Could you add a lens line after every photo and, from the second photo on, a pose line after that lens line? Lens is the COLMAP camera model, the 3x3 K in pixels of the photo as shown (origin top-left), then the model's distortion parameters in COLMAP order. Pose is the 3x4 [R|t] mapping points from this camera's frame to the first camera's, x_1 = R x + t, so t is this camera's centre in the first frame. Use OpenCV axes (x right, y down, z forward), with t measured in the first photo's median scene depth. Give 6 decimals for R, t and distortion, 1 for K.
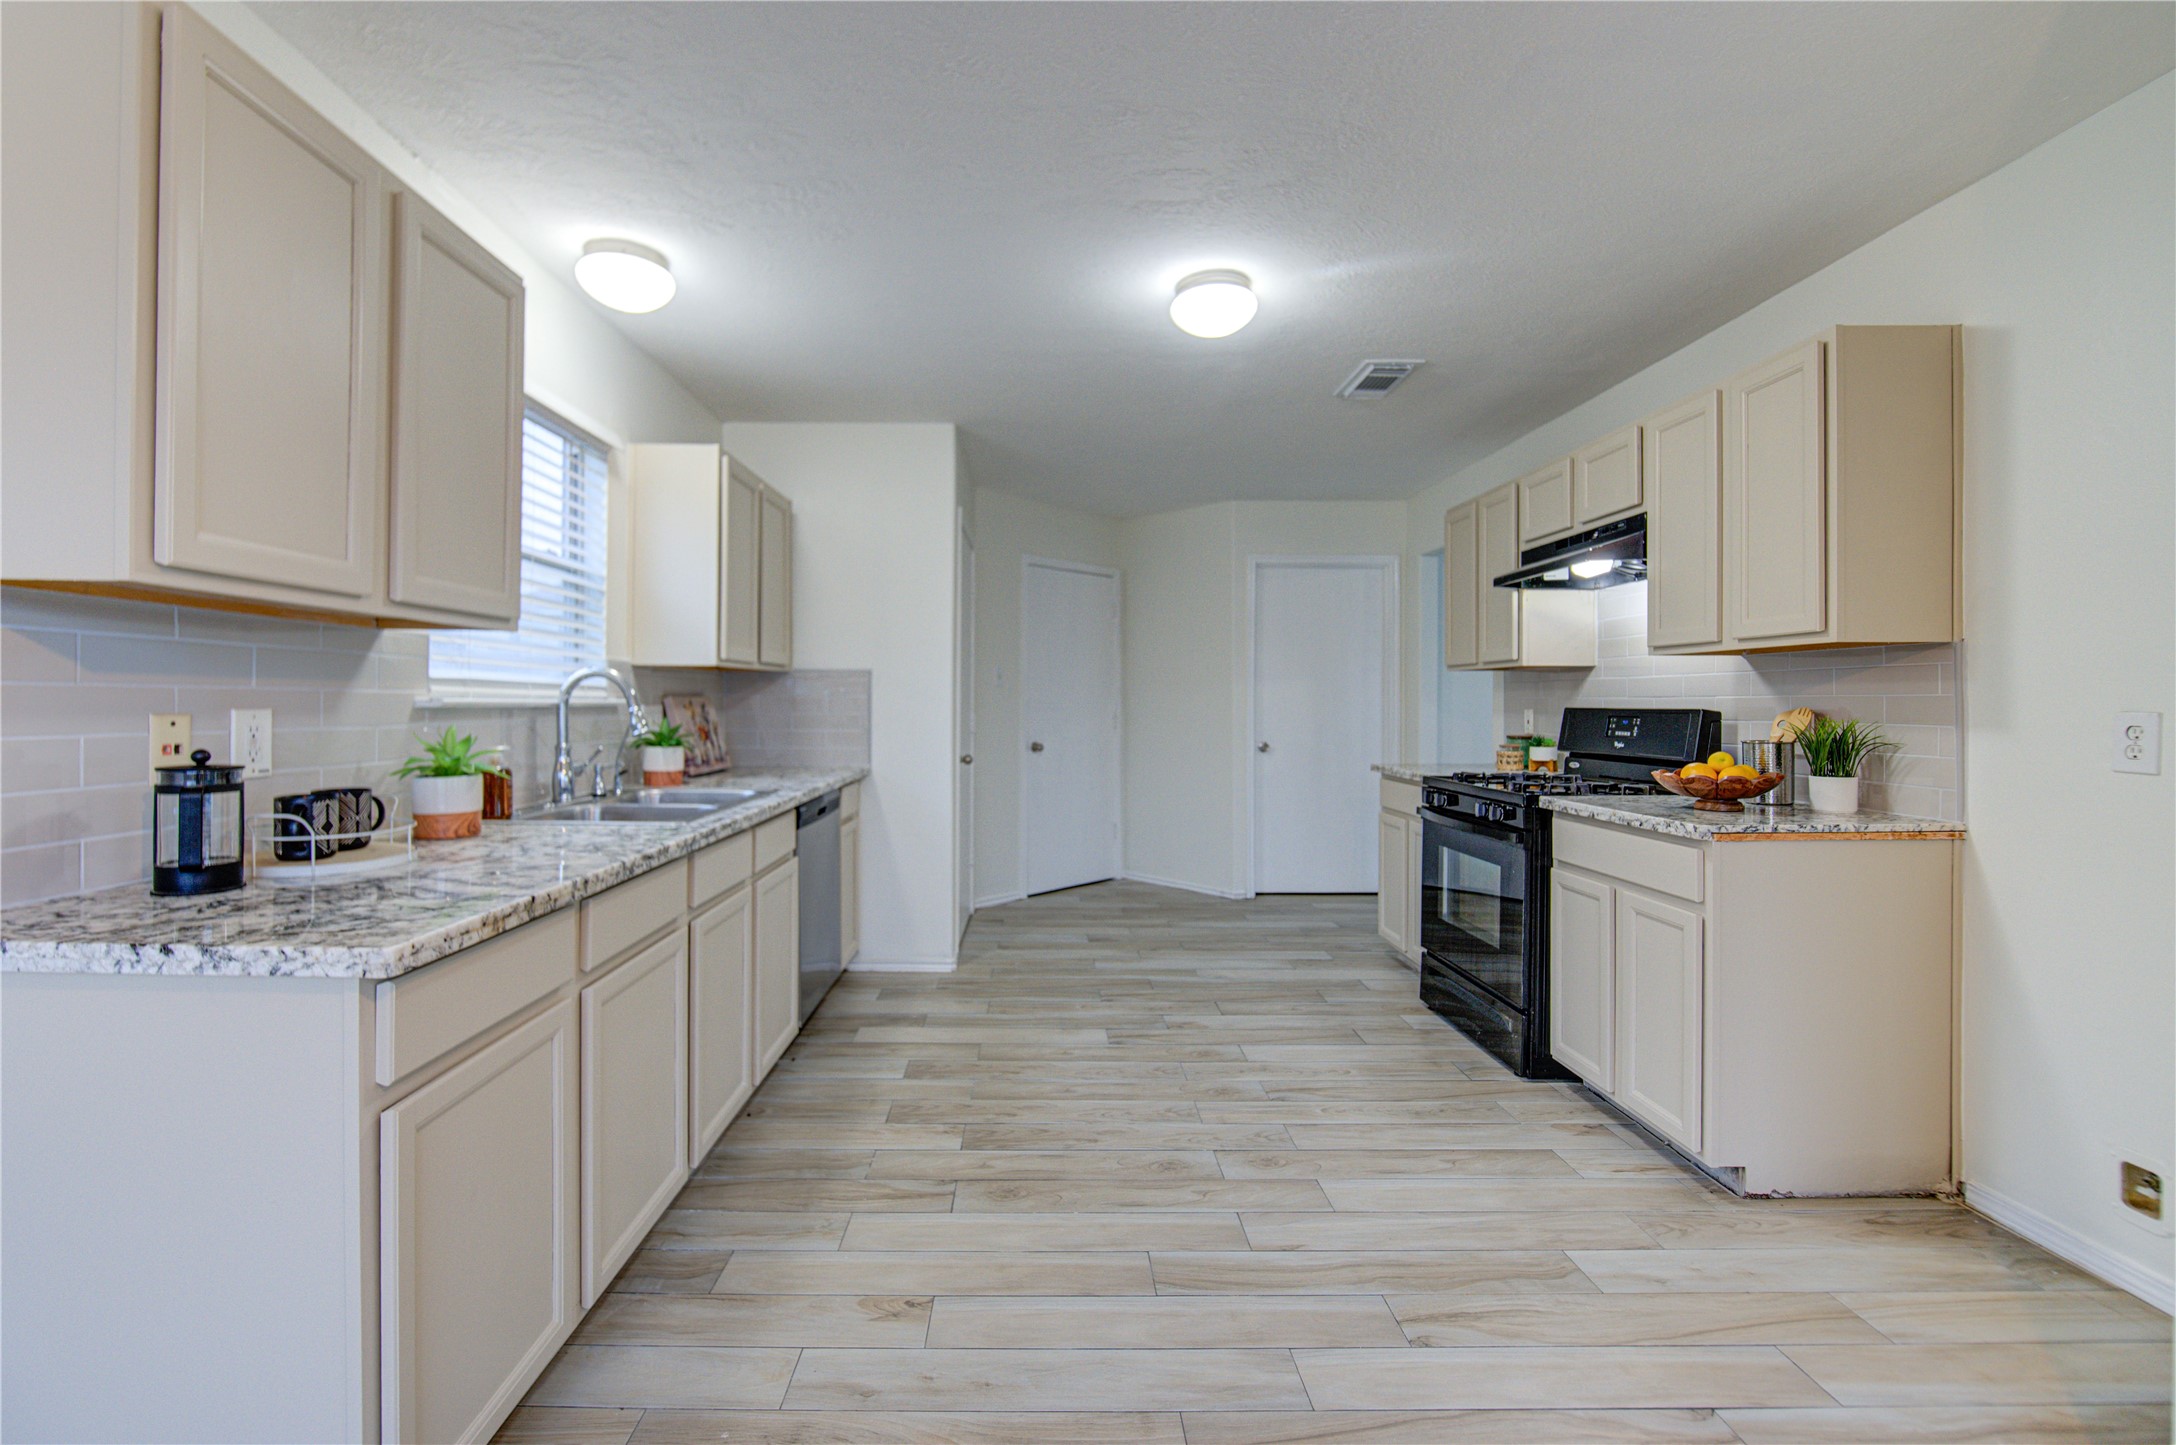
lens RADIAL K [[904.1, 0, 1029.3], [0, 904.1, 706.2], [0, 0, 1]] dist [-0.016204, -0.000295]
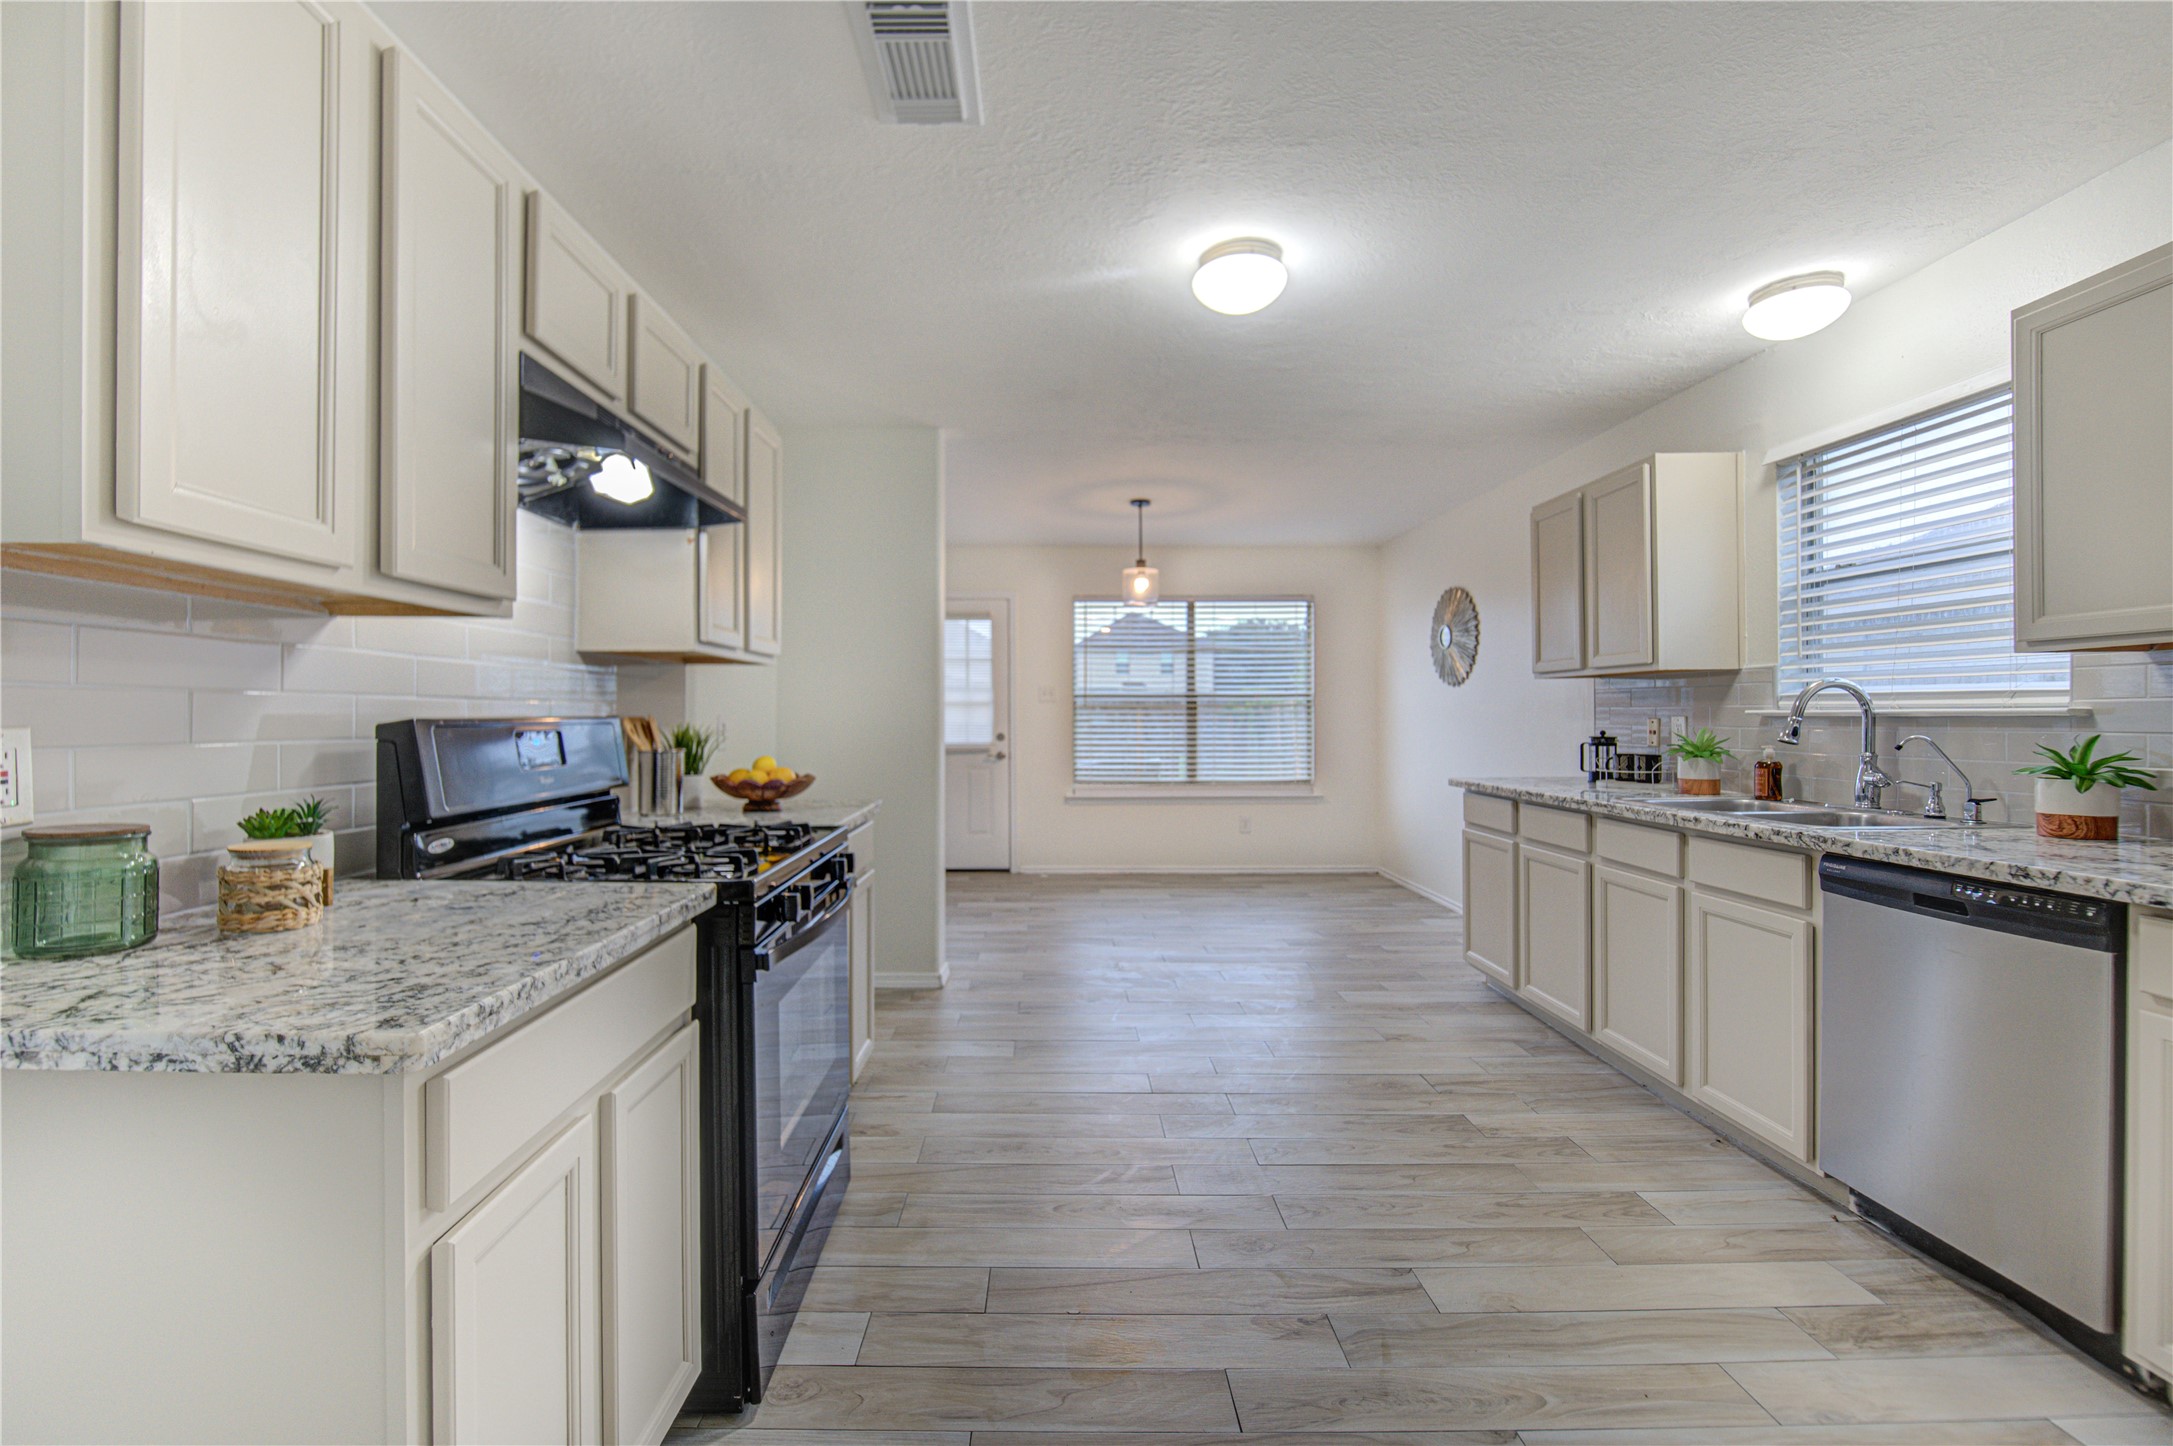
lens RADIAL K [[921.2, 0, 1039.5], [0, 921.2, 711.8], [0, 0, 1]] dist [-0.000787, -0.000101]
pose [[-0.999993, 0.000842, -0.003578, 0.440114], [0.000843, 1.000000, -0.000368, -0.004631], [0.003578, -0.000371, -0.999994, 2.087525]]
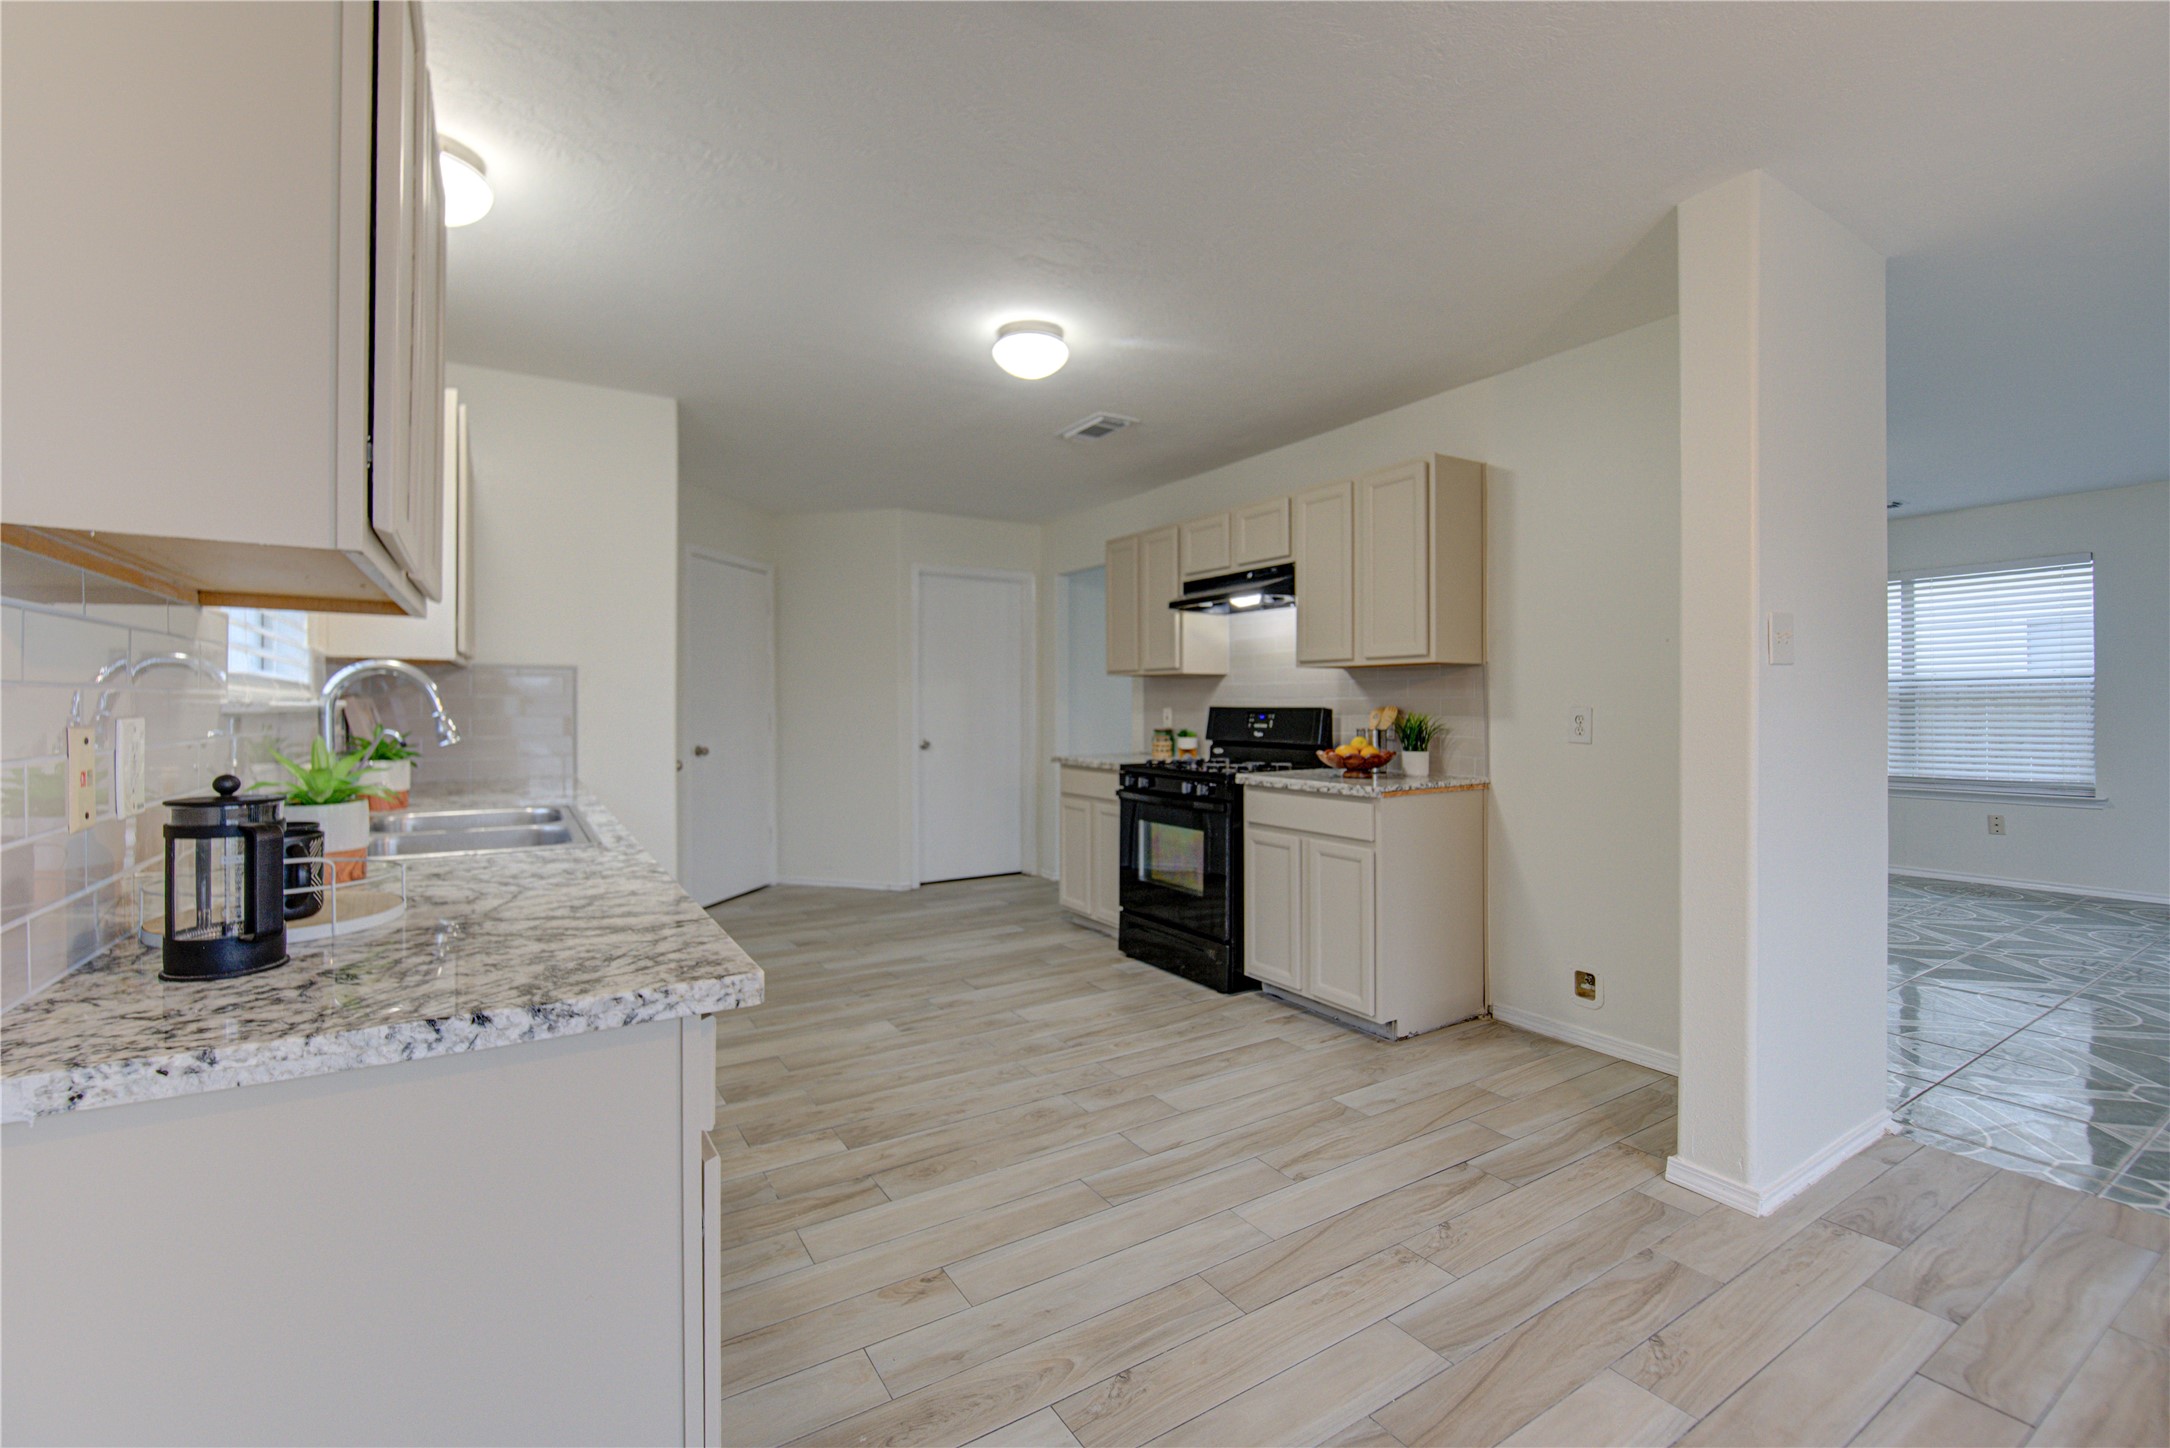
lens RADIAL K [[917.0, 0, 1047.8], [0, 917.0, 704.6], [0, 0, 1]] dist [-0.011307, -0.001179]
pose [[0.853918, -0.003936, 0.520392, -0.405854], [0.004406, 0.999990, 0.000334, -0.003279], [-0.520389, 0.002007, 0.853927, 0.012329]]
